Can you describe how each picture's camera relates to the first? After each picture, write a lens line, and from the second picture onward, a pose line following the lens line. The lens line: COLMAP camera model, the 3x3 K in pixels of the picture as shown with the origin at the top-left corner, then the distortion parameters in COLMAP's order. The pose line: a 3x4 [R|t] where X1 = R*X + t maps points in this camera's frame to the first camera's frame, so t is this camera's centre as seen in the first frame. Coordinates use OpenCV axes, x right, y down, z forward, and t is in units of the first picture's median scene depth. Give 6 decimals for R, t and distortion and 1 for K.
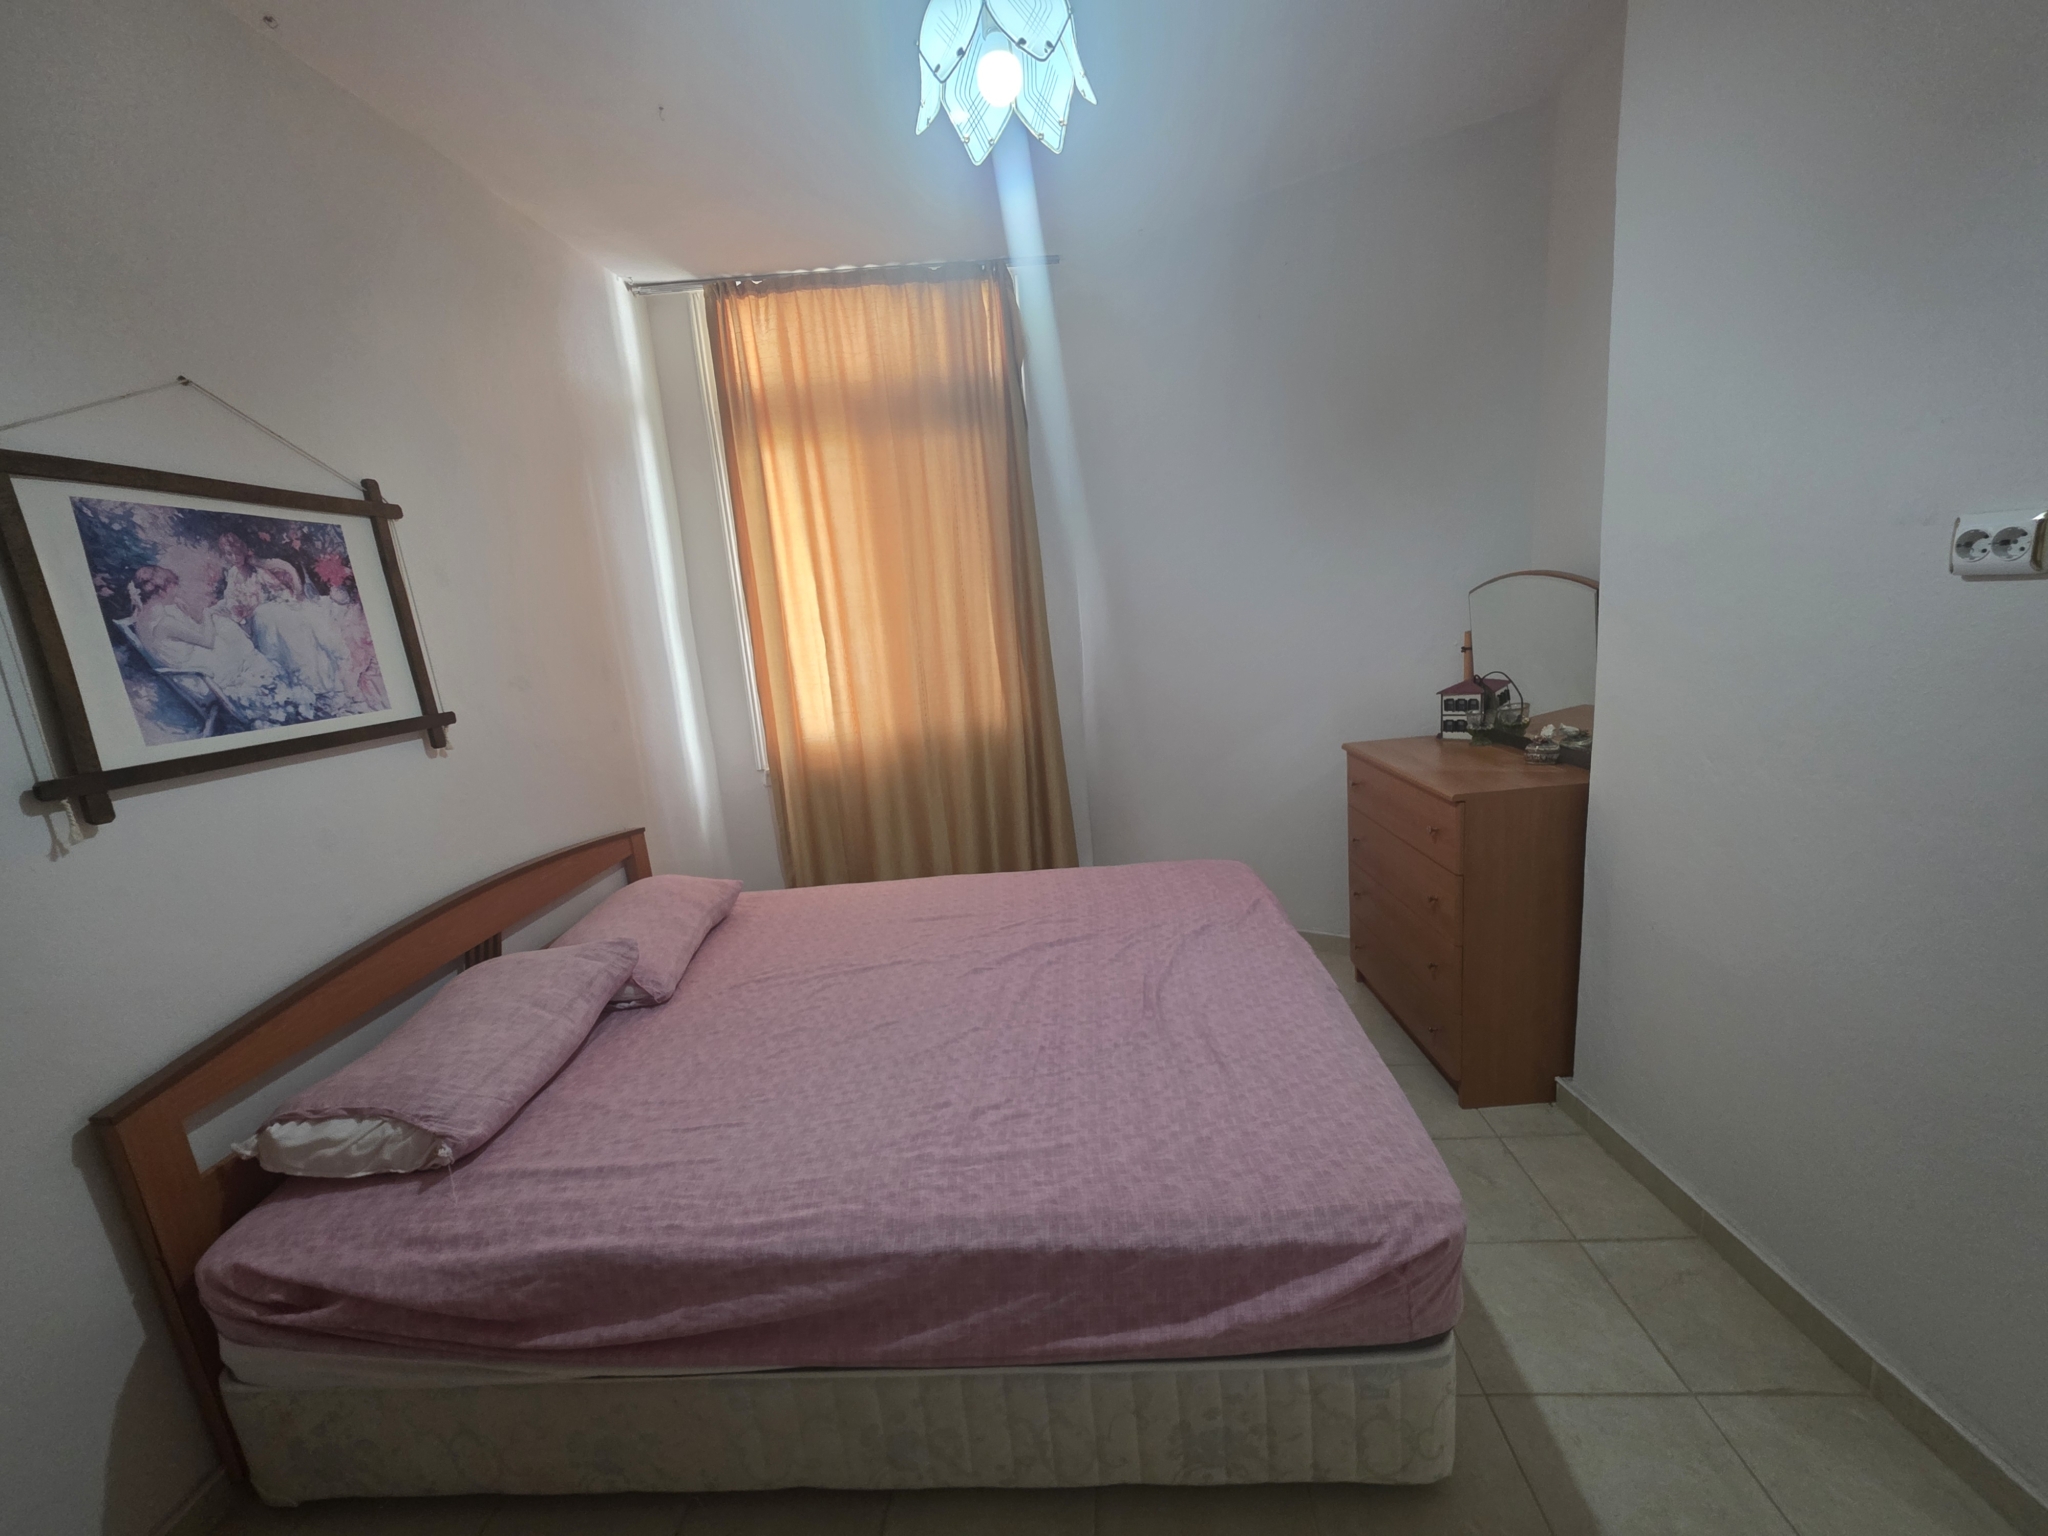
lens RADIAL K [[816.5, 0, 1032.1], [0, 816.5, 775.0], [0, 0, 1]] dist [0.004813, -0.000660]
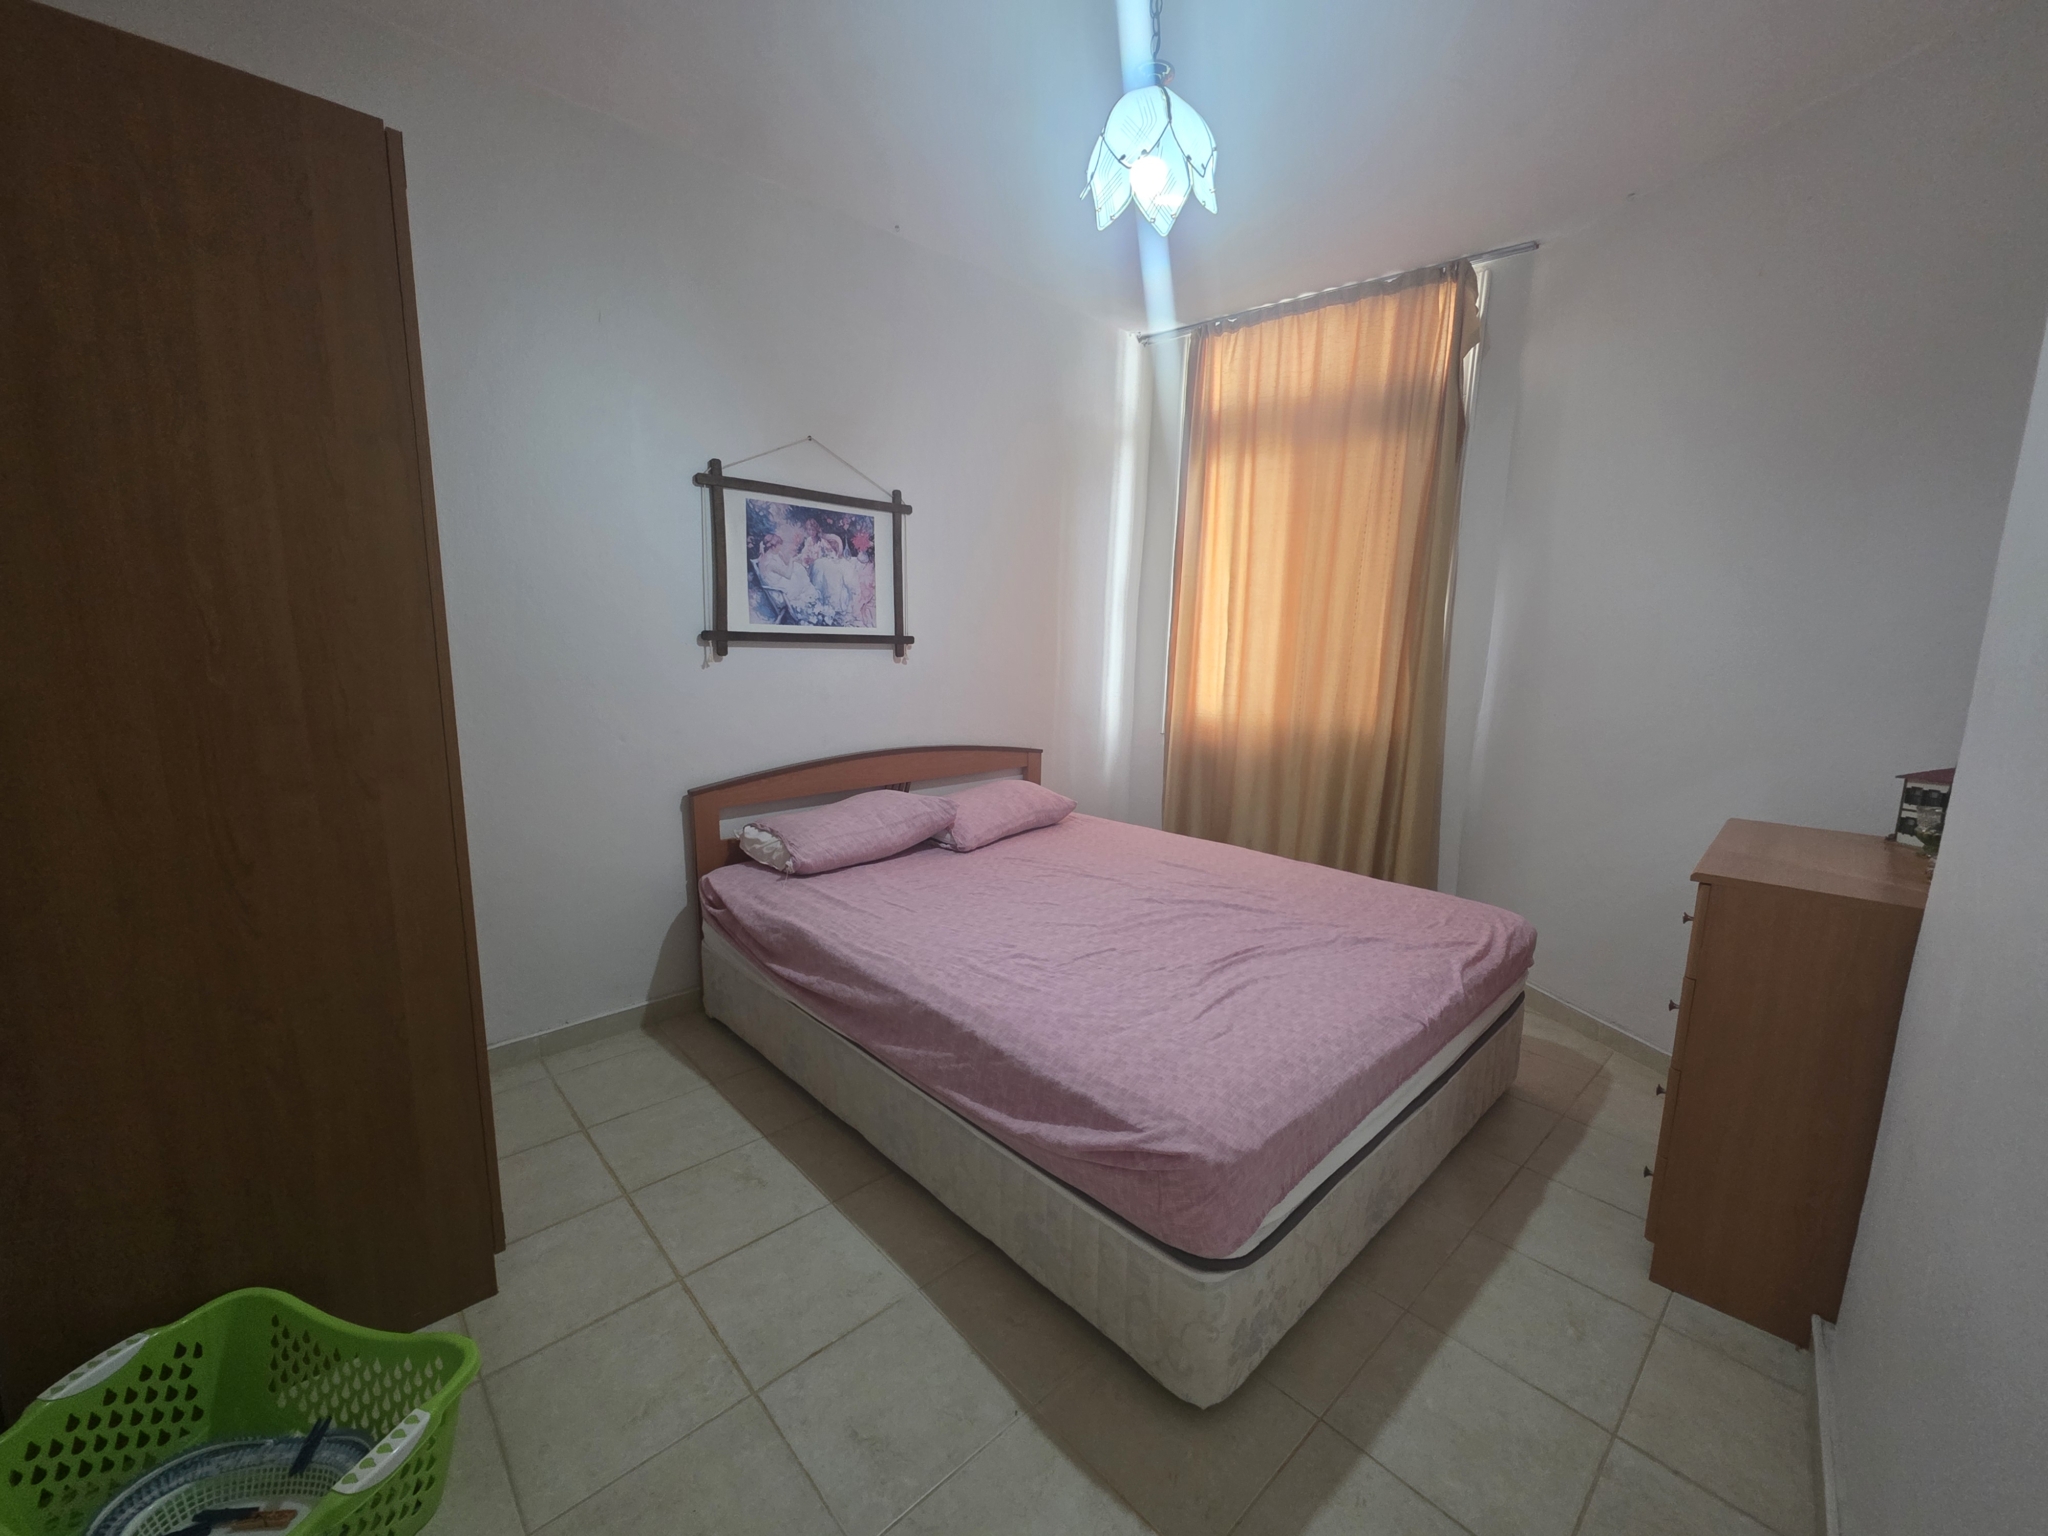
lens RADIAL K [[816.5, 0, 1032.1], [0, 816.5, 775.0], [0, 0, 1]] dist [0.004813, -0.000660]
pose [[0.726855, 0.214448, -0.652452, 0.690149], [-0.224542, 0.971995, 0.069328, 0.027312], [0.649047, 0.096112, 0.754653, -0.015635]]
